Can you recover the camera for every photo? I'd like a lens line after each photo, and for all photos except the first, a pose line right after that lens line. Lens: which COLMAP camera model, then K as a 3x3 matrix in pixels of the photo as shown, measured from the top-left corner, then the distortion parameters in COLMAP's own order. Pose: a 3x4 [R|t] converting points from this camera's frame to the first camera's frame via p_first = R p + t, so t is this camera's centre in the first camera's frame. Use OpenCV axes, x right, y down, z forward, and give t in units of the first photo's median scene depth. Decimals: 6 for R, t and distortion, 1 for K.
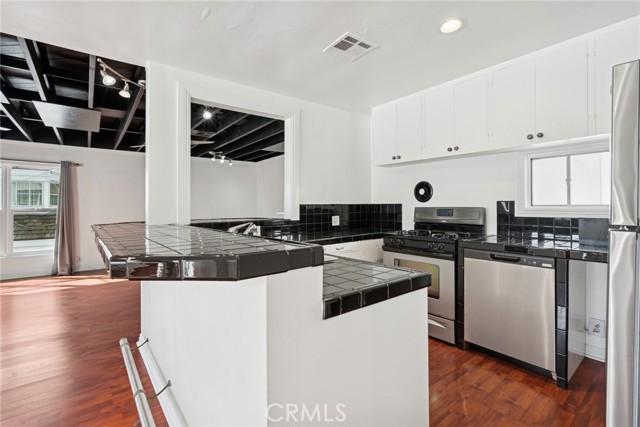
lens RADIAL K [[293.0, 0, 320.0], [0, 293.0, 208.1], [0, 0, 1]] dist [-0.002655, -0.000294]
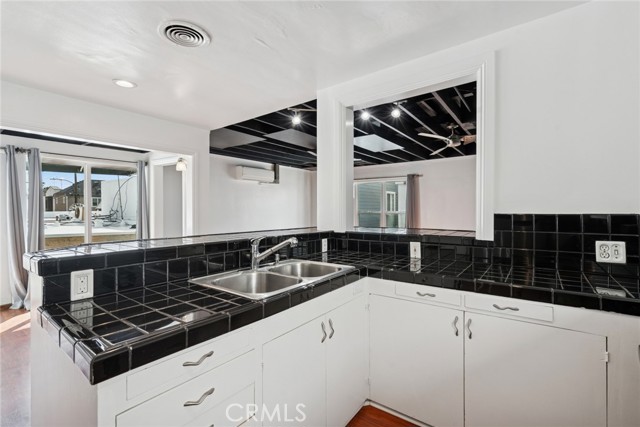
lens RADIAL K [[288.2, 0, 320.0], [0, 288.2, 213.5], [0, 0, 1]] dist [0.001433, 0.000573]
pose [[0.249946, 0.021161, -0.968028, 0.463542], [-0.004811, 0.999776, 0.020613, -0.027815], [0.968248, -0.000495, 0.249992, 0.598862]]
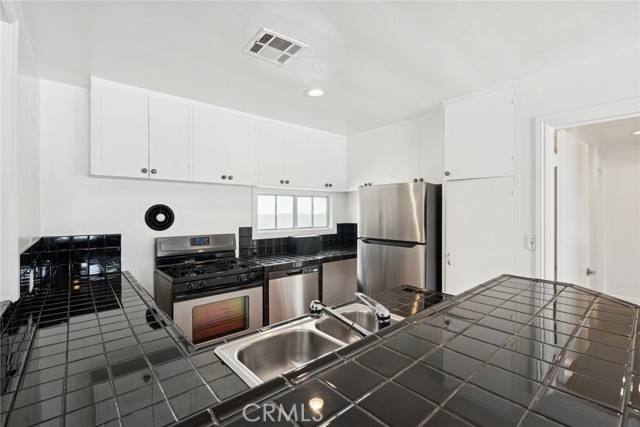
lens RADIAL K [[291.1, 0, 321.4], [0, 291.1, 210.9], [0, 0, 1]] dist [-0.002441, 0.000050]
pose [[-0.033488, 0.006759, 0.999416, -0.543697], [0.009395, 0.999935, -0.006447, -0.077204], [-0.999395, 0.009174, -0.033549, 0.705278]]
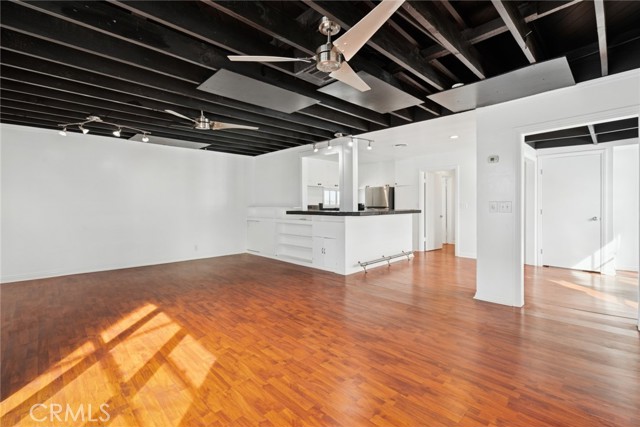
lens RADIAL K [[290.9, 0, 329.8], [0, 290.9, 205.2], [0, 0, 1]] dist [0.000209, 0.000040]
pose [[-0.117096, 0.012451, 0.993043, -2.288486], [0.013312, 0.999851, -0.010967, 0.029290], [-0.993031, 0.011935, -0.117245, 1.220152]]
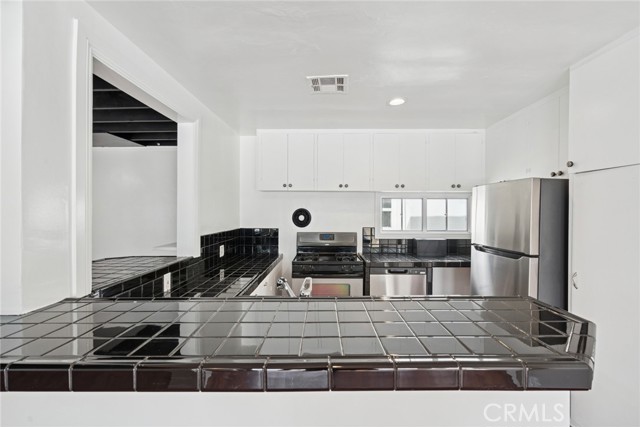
lens RADIAL K [[288.2, 0, 320.0], [0, 288.2, 213.5], [0, 0, 1]] dist [0.001433, 0.000573]
pose [[0.634123, 0.003983, 0.773222, -0.532587], [0.001080, 0.999981, -0.006038, -0.078353], [-0.773231, 0.004664, 0.634107, 0.309458]]
